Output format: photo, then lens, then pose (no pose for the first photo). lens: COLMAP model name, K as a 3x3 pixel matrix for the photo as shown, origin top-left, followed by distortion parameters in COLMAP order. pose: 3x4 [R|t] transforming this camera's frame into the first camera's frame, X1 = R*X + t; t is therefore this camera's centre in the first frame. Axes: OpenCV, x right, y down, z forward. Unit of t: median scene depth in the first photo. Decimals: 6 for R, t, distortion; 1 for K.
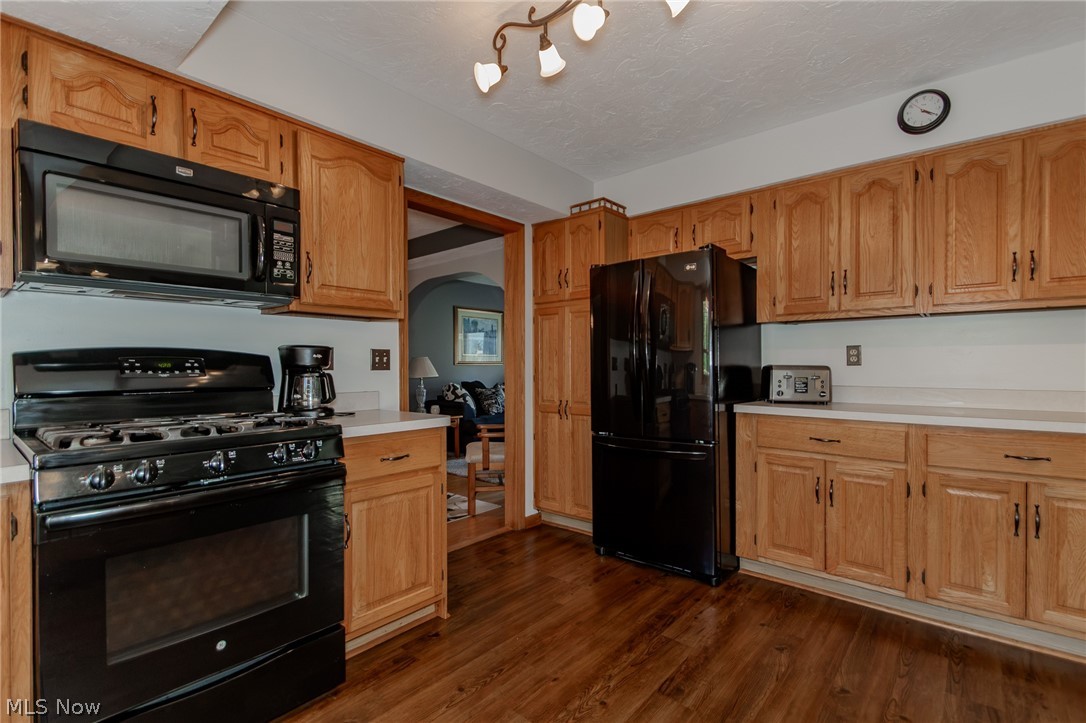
lens RADIAL K [[510.1, 0, 548.6], [0, 510.1, 366.0], [0, 0, 1]] dist [0.008966, -0.004670]
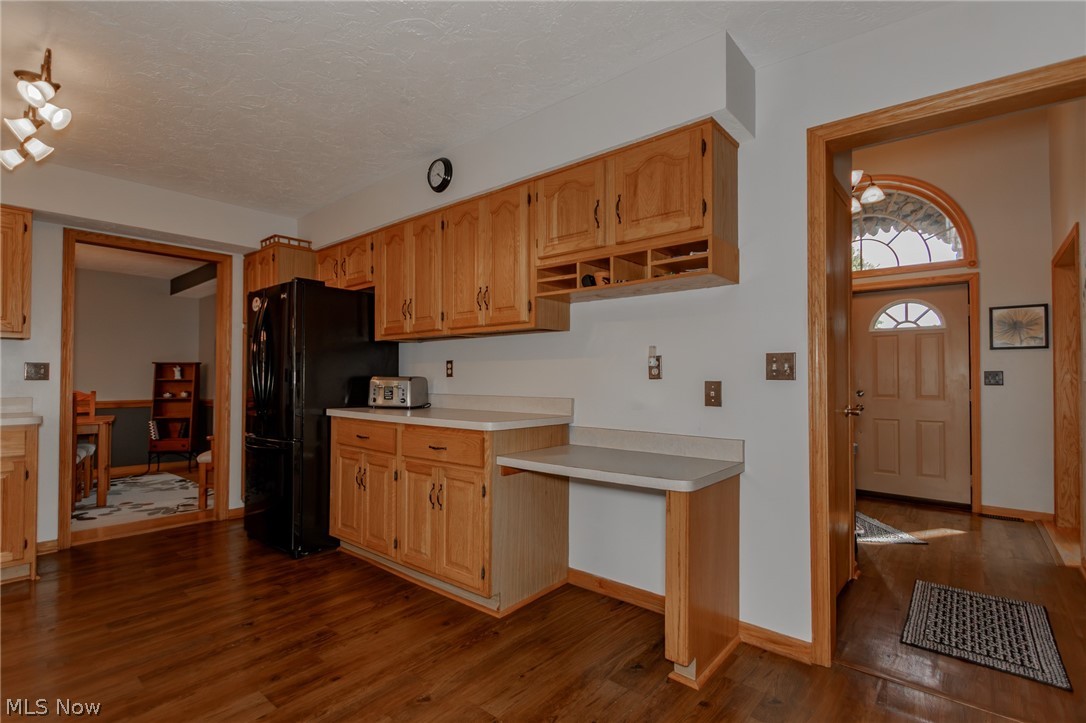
lens RADIAL K [[510.1, 0, 531.4], [0, 510.1, 368.9], [0, 0, 1]] dist [0.008966, -0.004670]
pose [[0.999998, 0.001746, -0.000866, 0.789930], [-0.001763, 0.999786, -0.020592, 0.004303], [0.000830, 0.020594, 0.999788, -0.197481]]
